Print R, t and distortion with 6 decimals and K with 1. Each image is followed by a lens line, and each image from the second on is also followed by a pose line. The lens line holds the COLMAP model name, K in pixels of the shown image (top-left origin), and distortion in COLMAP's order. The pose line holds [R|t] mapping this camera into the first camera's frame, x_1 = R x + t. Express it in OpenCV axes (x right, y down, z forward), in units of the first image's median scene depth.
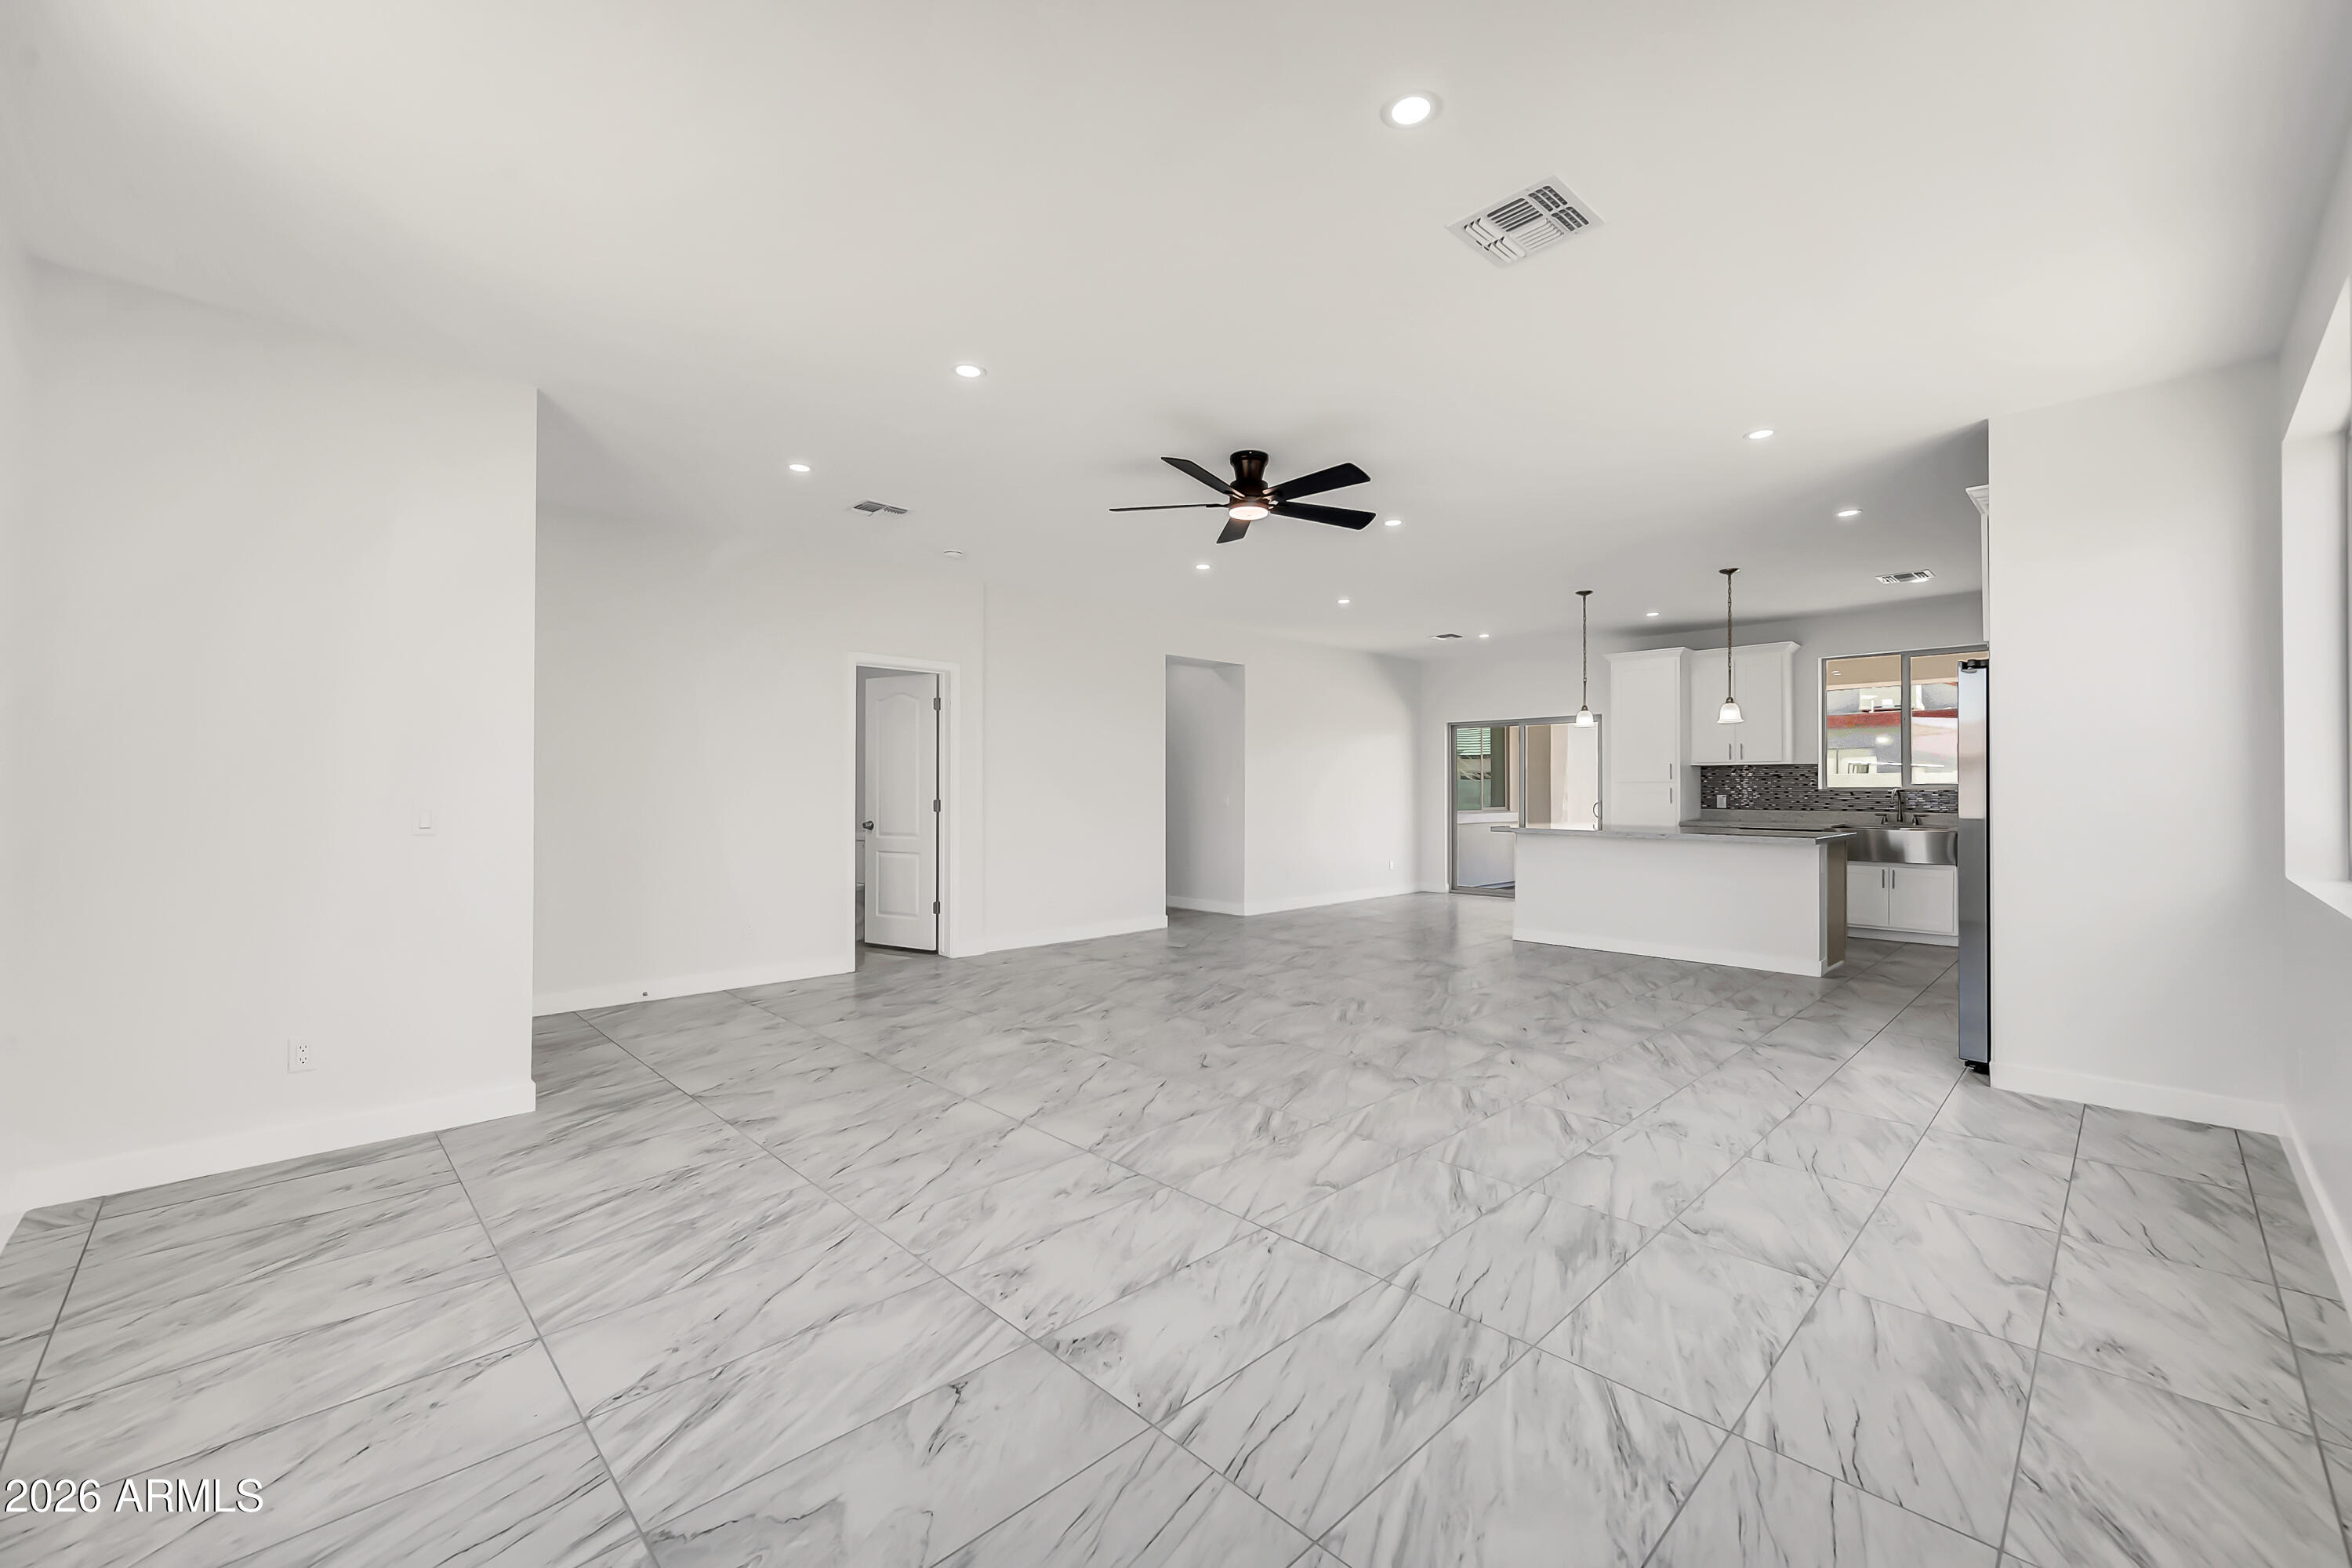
lens RADIAL K [[936.8, 0, 1168.5], [0, 936.8, 781.2], [0, 0, 1]] dist [0.002627, -0.000514]
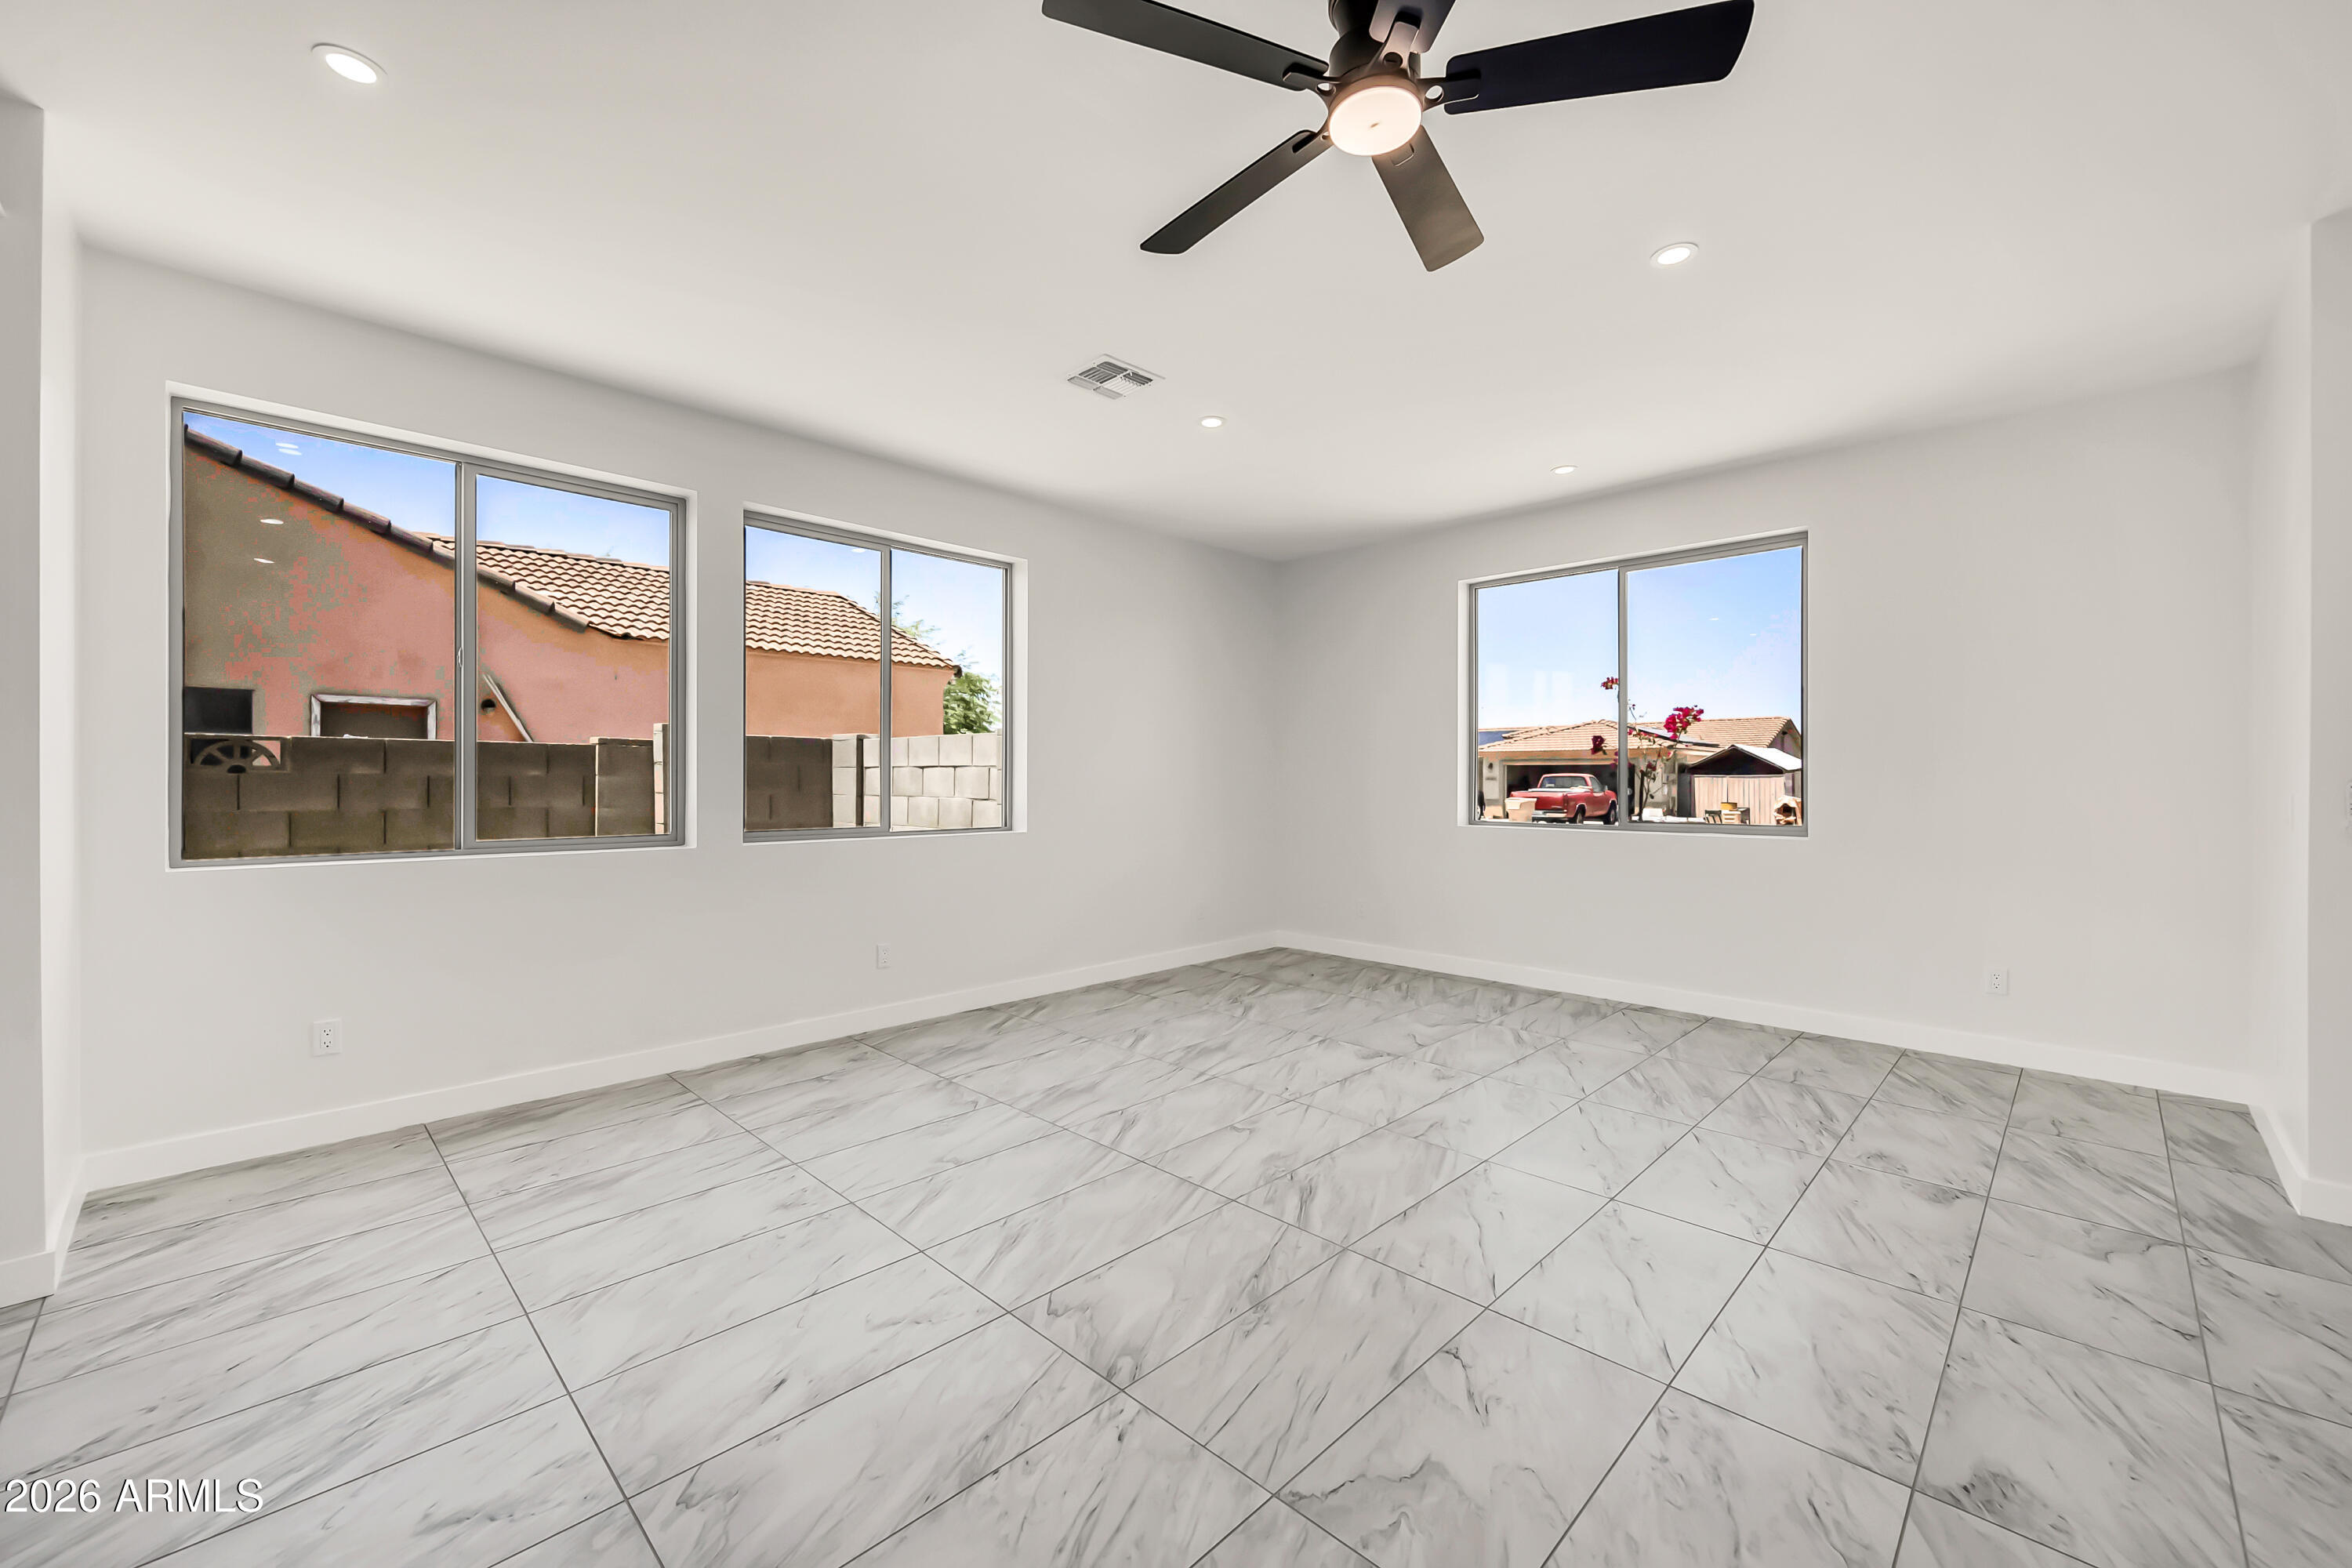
lens RADIAL K [[936.8, 0, 1174.2], [0, 936.8, 769.3], [0, 0, 1]] dist [0.002627, -0.000514]
pose [[-0.999601, -0.002064, -0.028156, 0.245236], [-0.001477, 0.999782, -0.020841, 0.020951], [0.028193, -0.020791, -0.999386, 1.857107]]
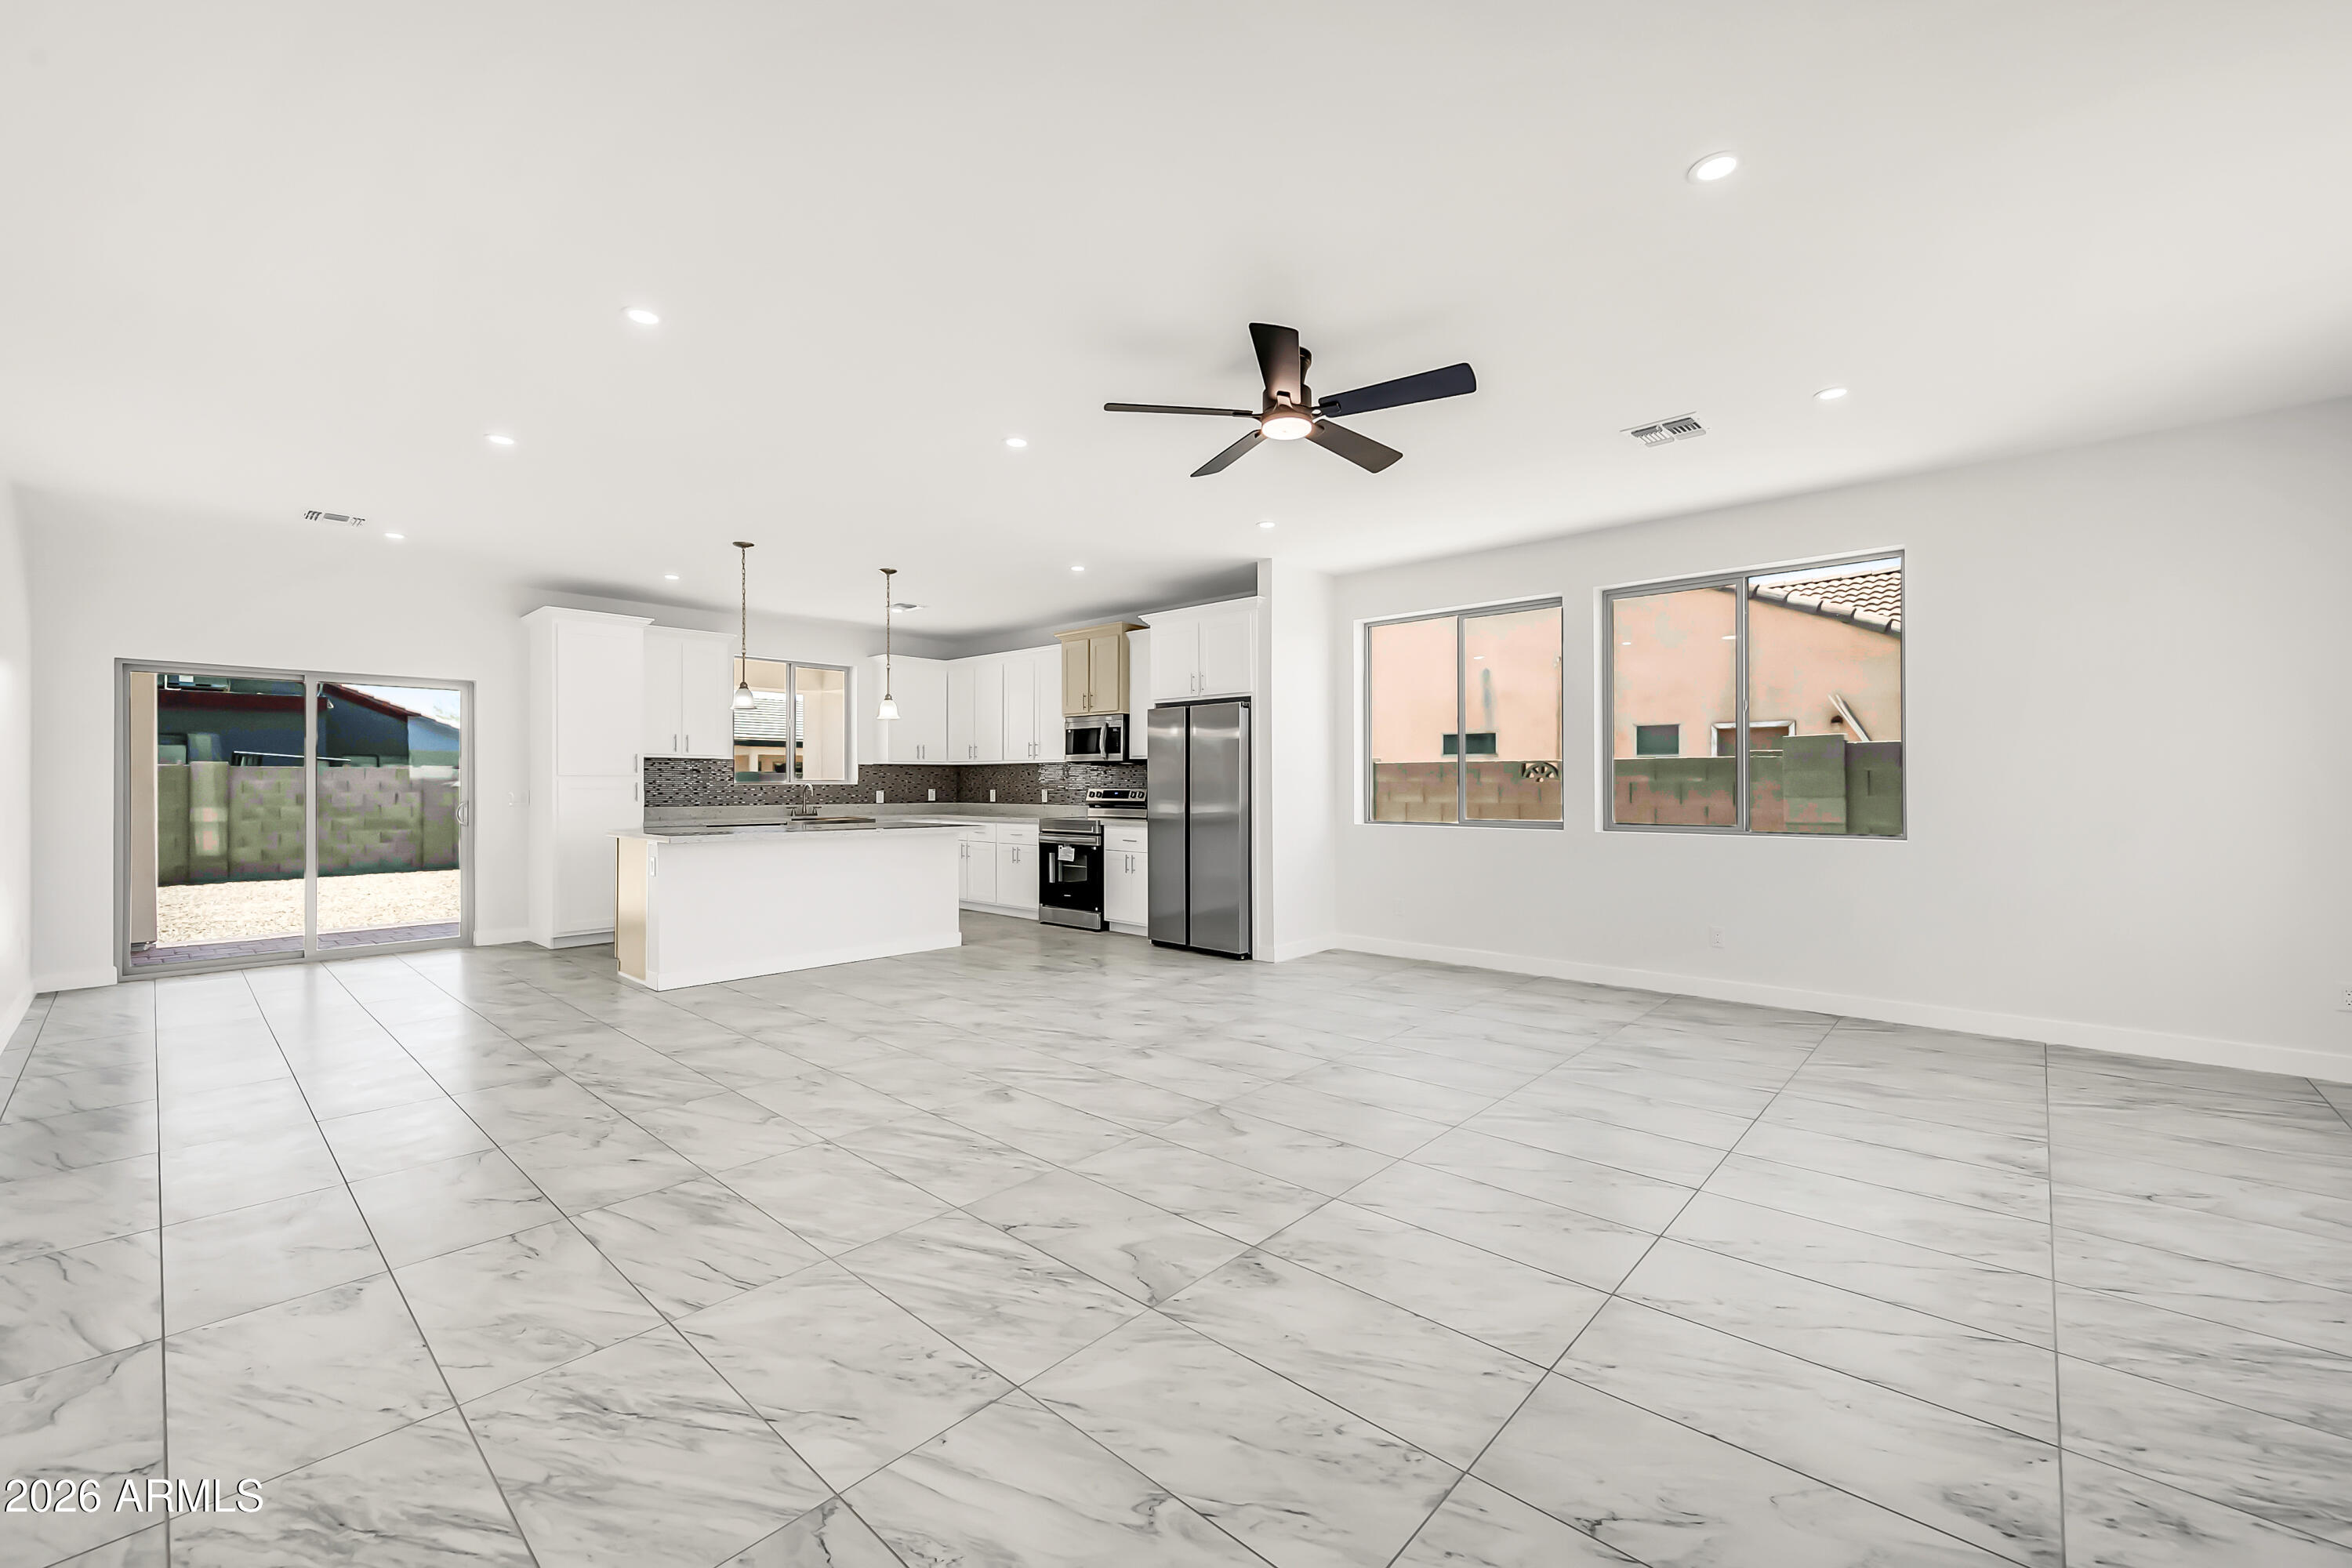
lens RADIAL K [[936.8, 0, 1187.7], [0, 936.8, 781.9], [0, 0, 1]] dist [0.002627, -0.000514]
pose [[-0.072540, 0.003108, 0.997361, -0.897572], [-0.007706, 0.999964, -0.003677, 0.014496], [-0.997336, -0.007952, -0.072513, 1.483687]]
